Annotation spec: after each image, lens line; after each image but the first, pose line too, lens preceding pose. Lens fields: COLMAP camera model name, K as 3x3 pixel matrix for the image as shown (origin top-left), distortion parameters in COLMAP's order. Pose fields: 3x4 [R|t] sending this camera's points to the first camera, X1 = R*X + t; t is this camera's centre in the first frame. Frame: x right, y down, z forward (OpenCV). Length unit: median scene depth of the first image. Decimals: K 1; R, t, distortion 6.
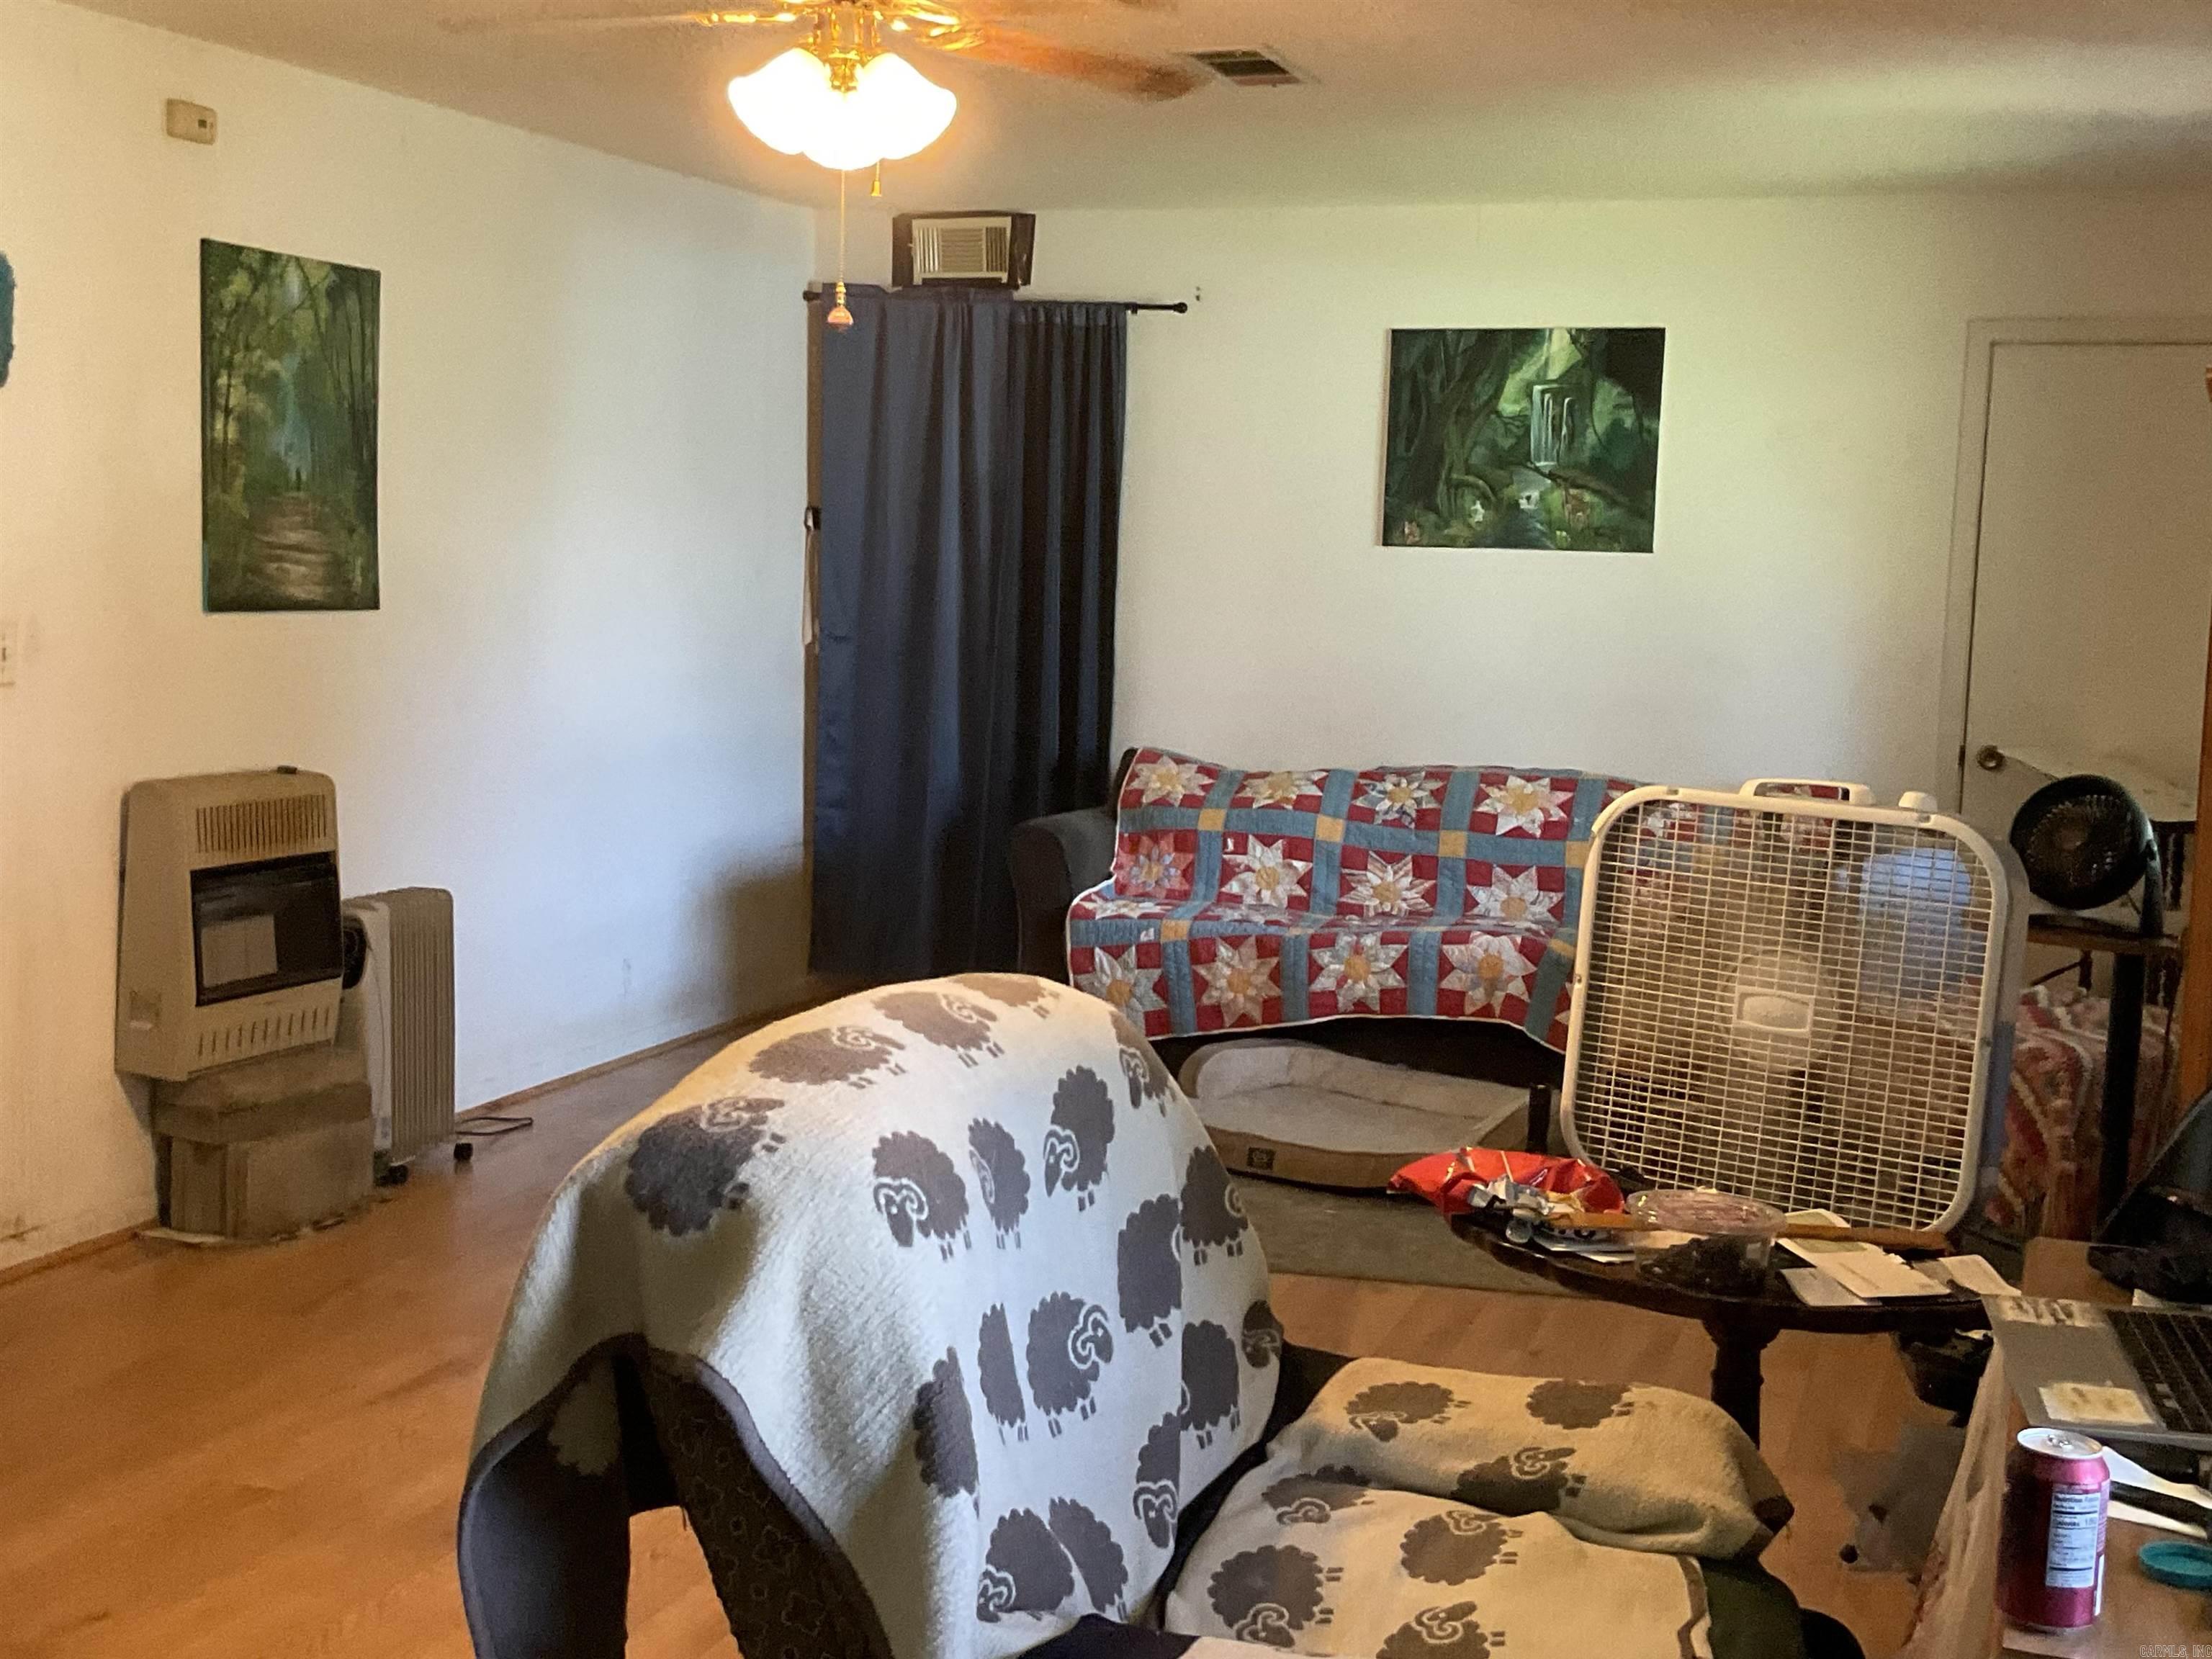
lens RADIAL K [[2704.5, 0, 1147.9], [0, 2704.5, 825.5], [0, 0, 1]] dist [0.130437, -0.327467]
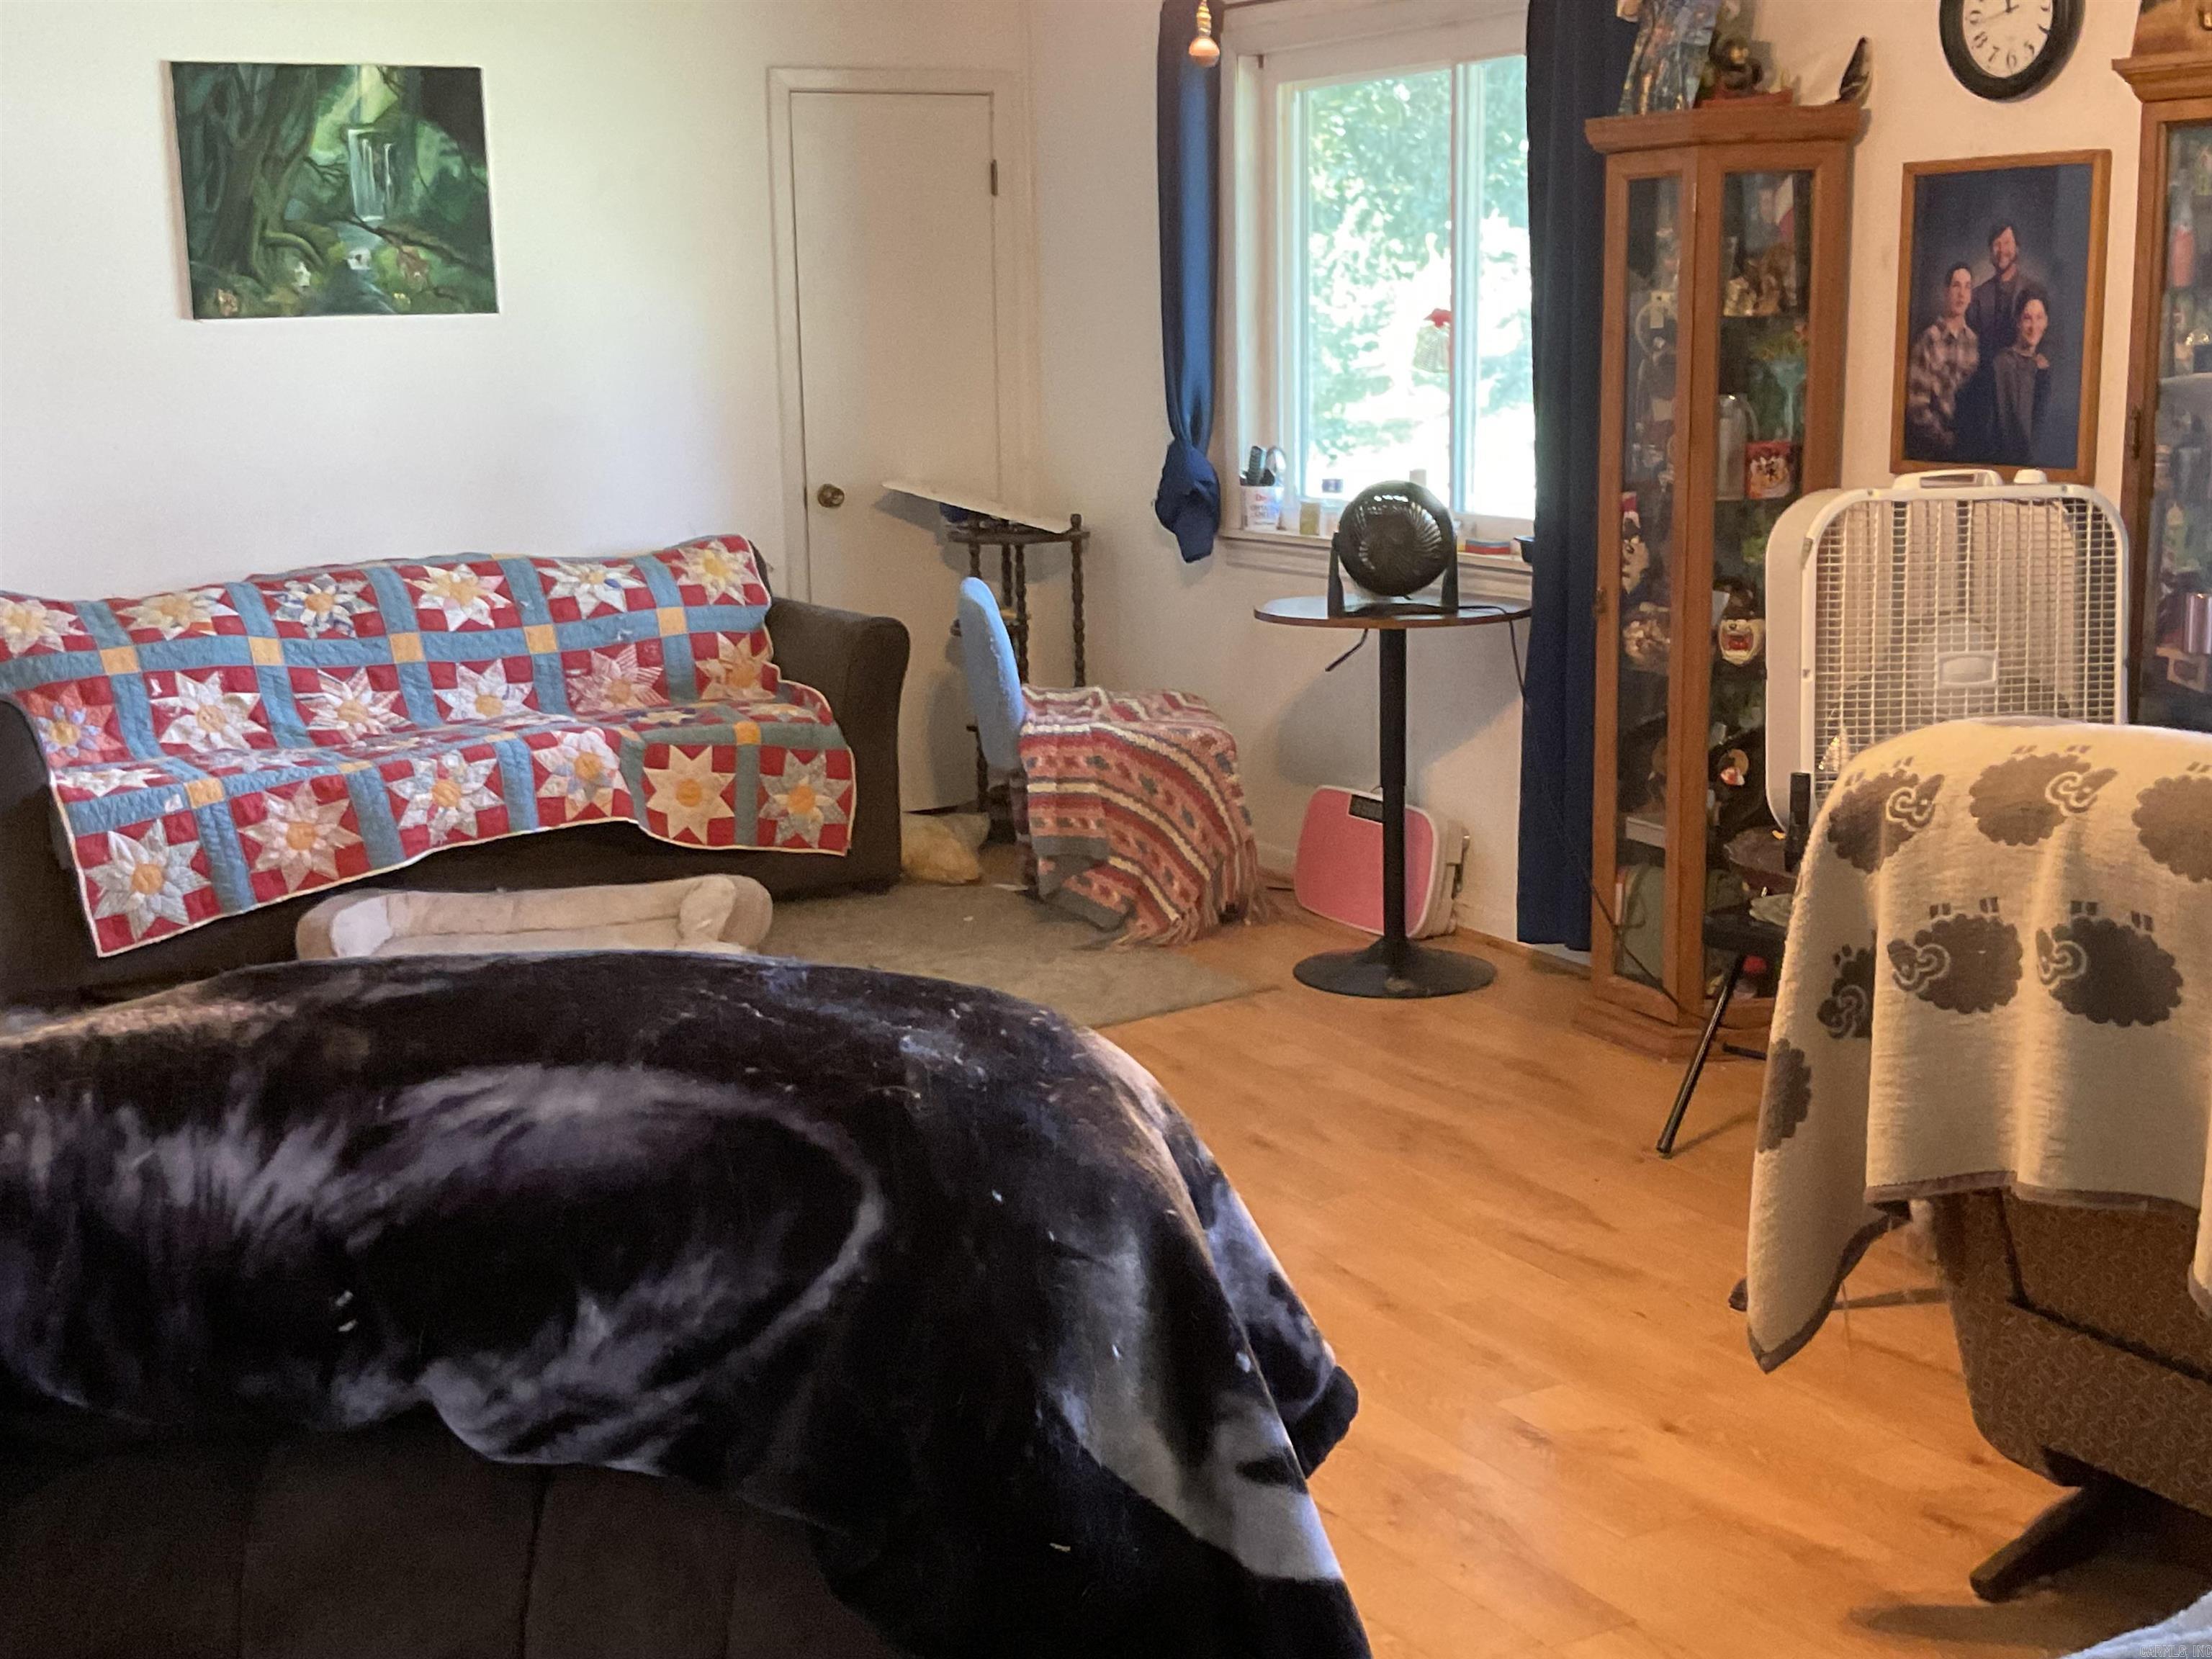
lens RADIAL K [[2704.5, 0, 1147.9], [0, 2704.5, 825.5], [0, 0, 1]] dist [0.130437, -0.327467]
pose [[0.657757, -0.188732, 0.729203, -0.394955], [0.121698, 0.982009, 0.144389, -0.035792], [-0.743334, -0.006231, 0.668891, 0.205212]]
